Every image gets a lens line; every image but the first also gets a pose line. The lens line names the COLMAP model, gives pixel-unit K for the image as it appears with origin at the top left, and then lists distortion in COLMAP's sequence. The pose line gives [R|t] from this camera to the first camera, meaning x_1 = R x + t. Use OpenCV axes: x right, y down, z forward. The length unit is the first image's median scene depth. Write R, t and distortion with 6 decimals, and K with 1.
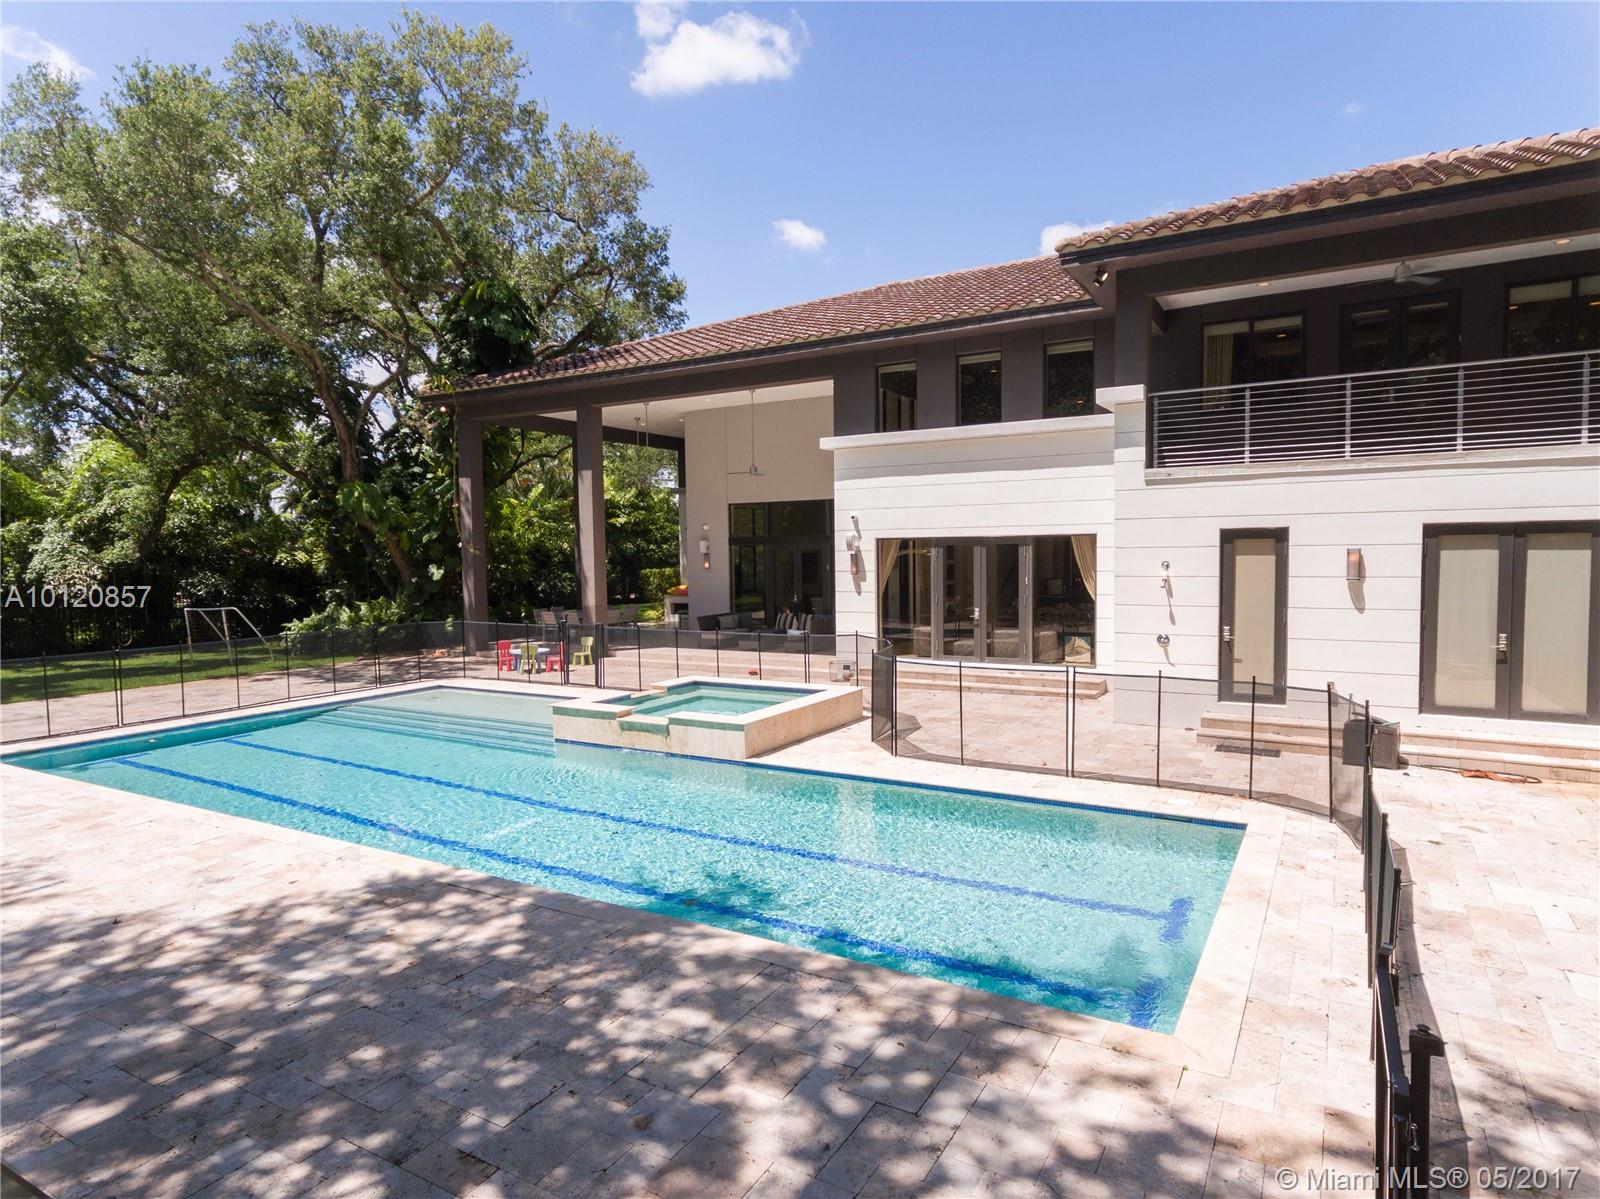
lens RADIAL K [[938.4, 0, 800.0], [0, 938.4, 599.5], [0, 0, 1]] dist [0.004803, 0.002792]
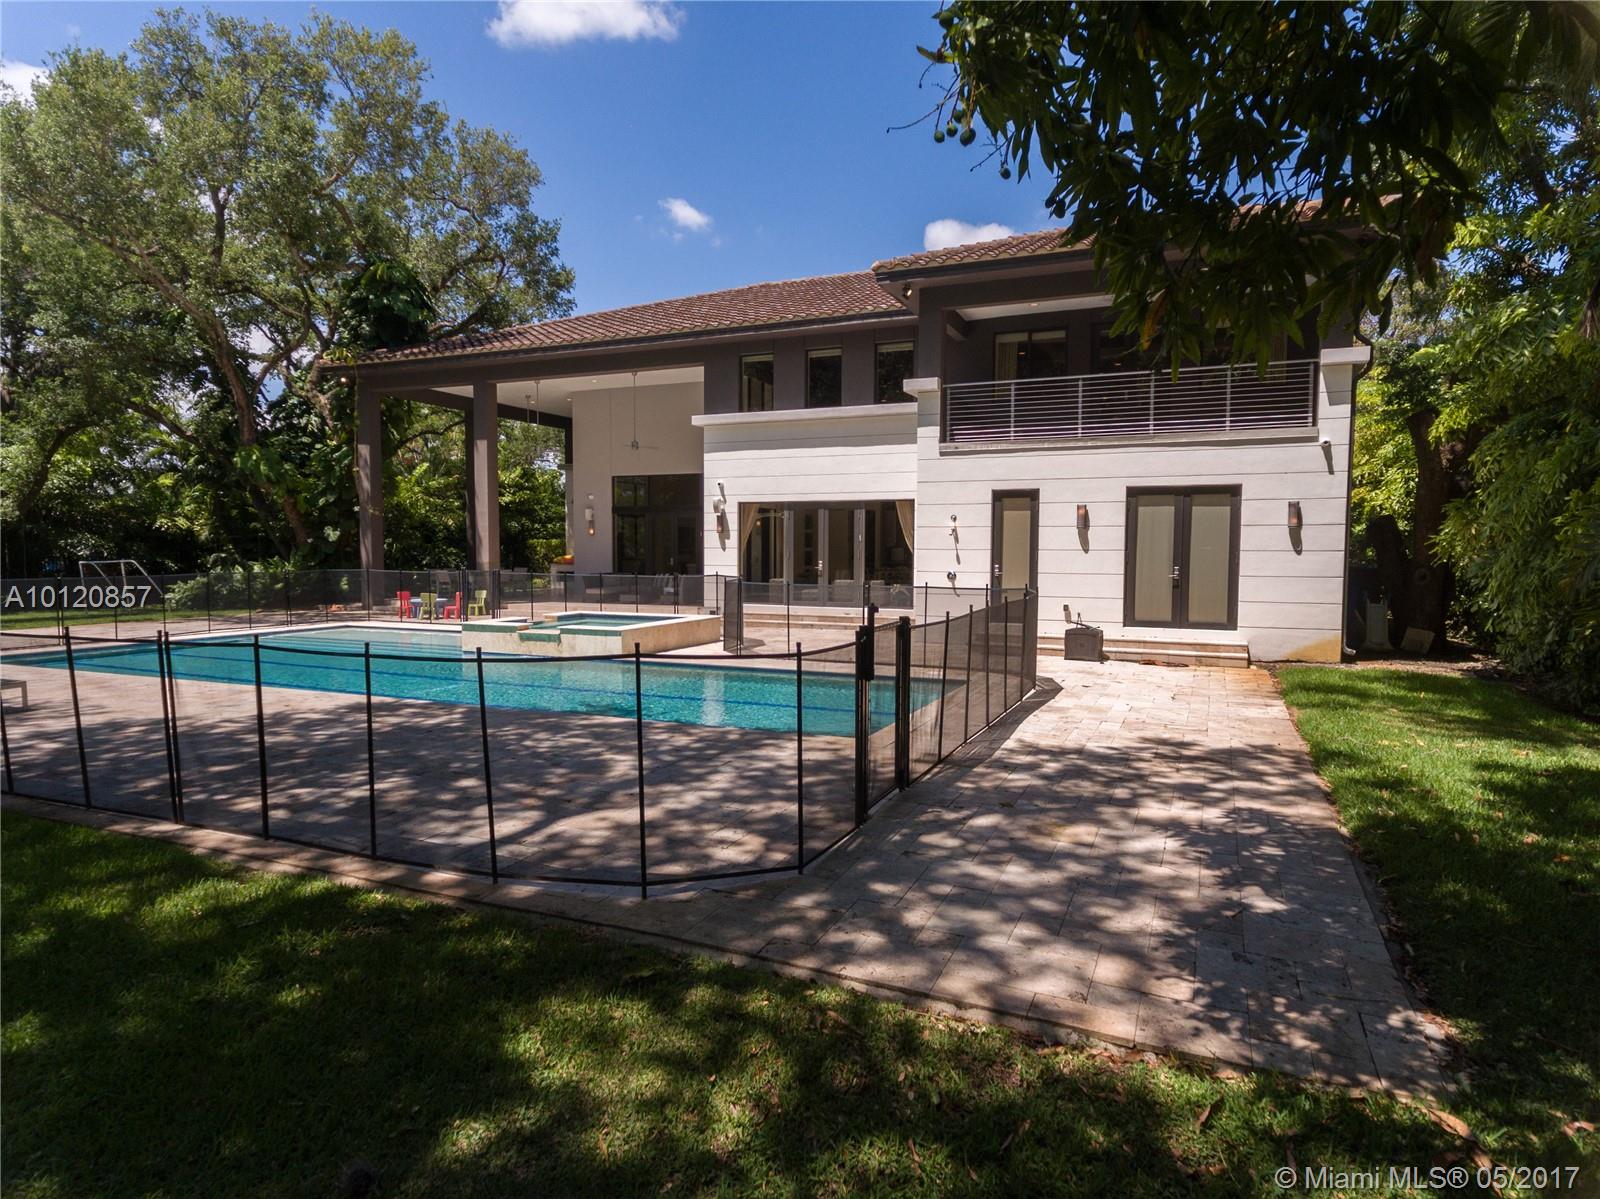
lens RADIAL K [[938.4, 0, 800.0], [0, 938.4, 599.5], [0, 0, 1]] dist [0.004803, 0.002792]
pose [[0.992657, 0.011234, 0.120438, 0.013451], [-0.012051, 0.999909, 0.006059, 0.038487], [-0.120359, -0.007466, 0.992702, -0.142643]]
